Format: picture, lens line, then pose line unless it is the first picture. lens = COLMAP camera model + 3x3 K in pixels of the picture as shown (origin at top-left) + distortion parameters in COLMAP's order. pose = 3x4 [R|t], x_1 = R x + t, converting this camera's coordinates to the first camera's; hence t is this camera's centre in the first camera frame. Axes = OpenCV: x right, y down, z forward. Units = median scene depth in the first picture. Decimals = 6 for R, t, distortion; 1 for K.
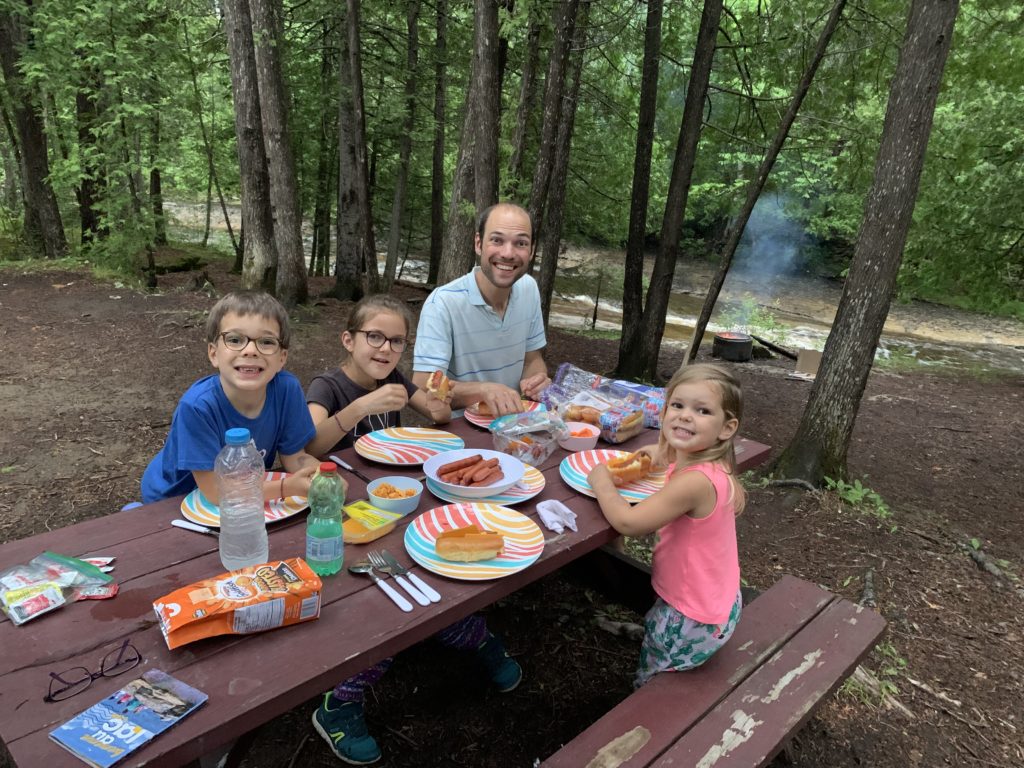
lens RADIAL K [[776.1, 0, 507.0], [0, 776.1, 379.9], [0, 0, 1]] dist [-0.039160, -0.013871]
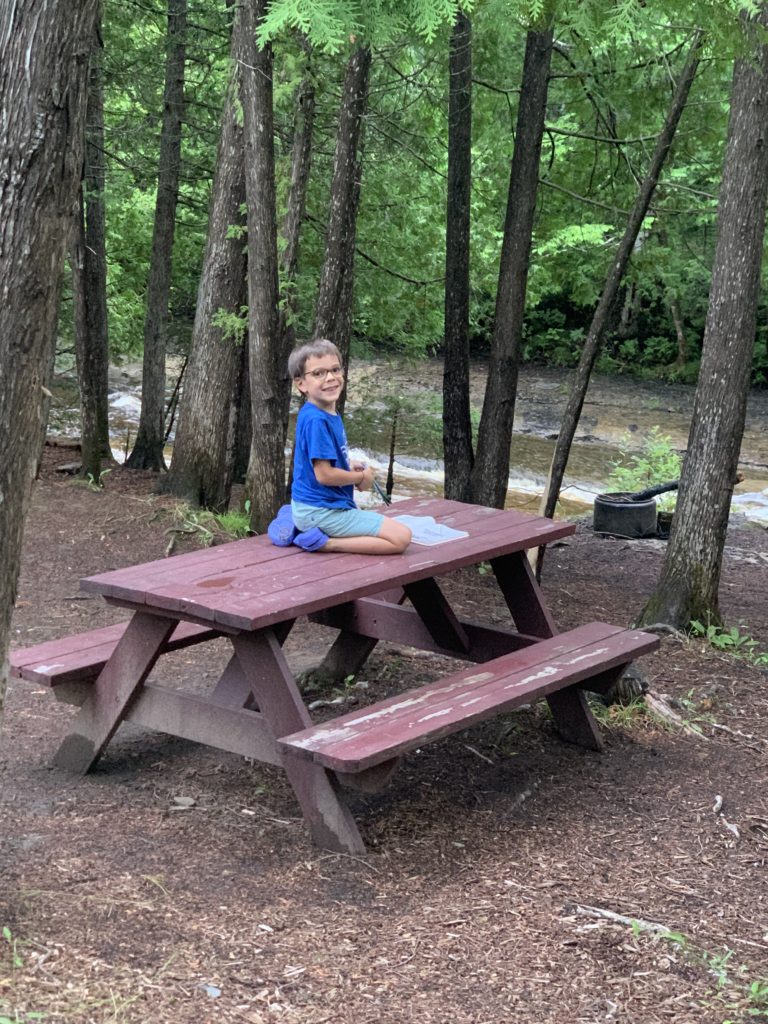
lens RADIAL K [[1908.6, 0, 381.8], [0, 1908.6, 511.2], [0, 0, 1]] dist [-0.373672, 0.000000]
pose [[0.990954, -0.053707, 0.122985, -0.137988], [0.063976, 0.994648, -0.081128, 0.111313], [-0.117970, 0.088262, 0.989087, -0.785419]]
